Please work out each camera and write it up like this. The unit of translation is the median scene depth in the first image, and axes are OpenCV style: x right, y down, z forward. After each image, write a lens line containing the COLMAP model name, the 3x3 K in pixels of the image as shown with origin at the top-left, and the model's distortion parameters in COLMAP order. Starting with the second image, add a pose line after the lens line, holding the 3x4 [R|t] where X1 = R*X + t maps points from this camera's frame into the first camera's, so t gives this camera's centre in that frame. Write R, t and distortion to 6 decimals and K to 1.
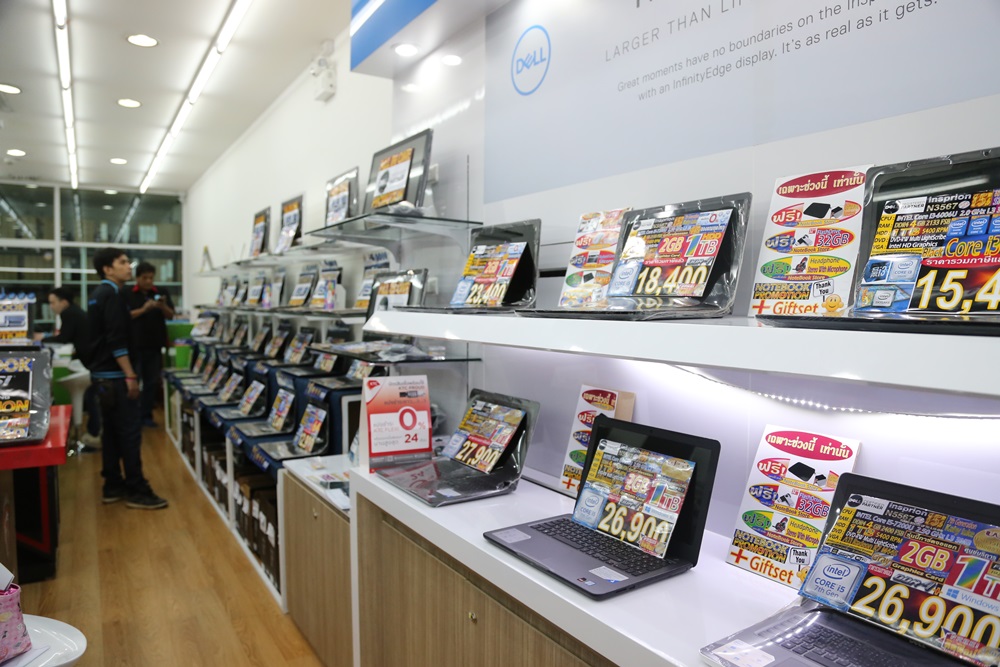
lens RADIAL K [[681.6, 0, 500.0], [0, 681.6, 333.5], [0, 0, 1]] dist [-0.134319, 0.077910]
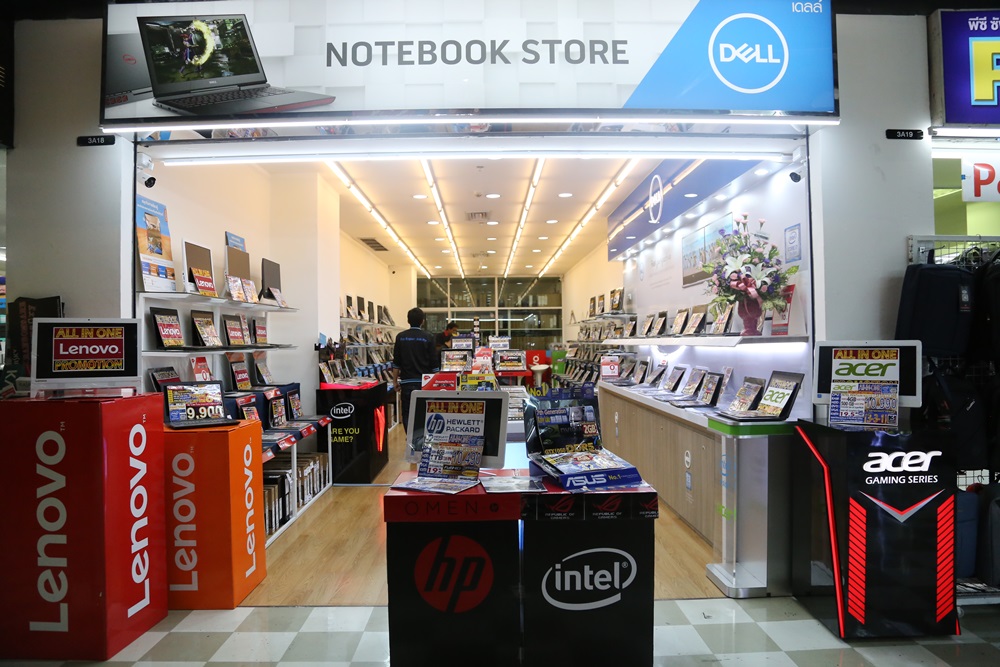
lens RADIAL K [[681.6, 0, 500.0], [0, 681.6, 333.5], [0, 0, 1]] dist [-0.134319, 0.077910]
pose [[0.855959, -0.021273, -0.516606, 0.379522], [-0.008093, 0.998480, -0.054524, 0.043939], [0.516980, 0.050851, 0.854485, -0.757971]]
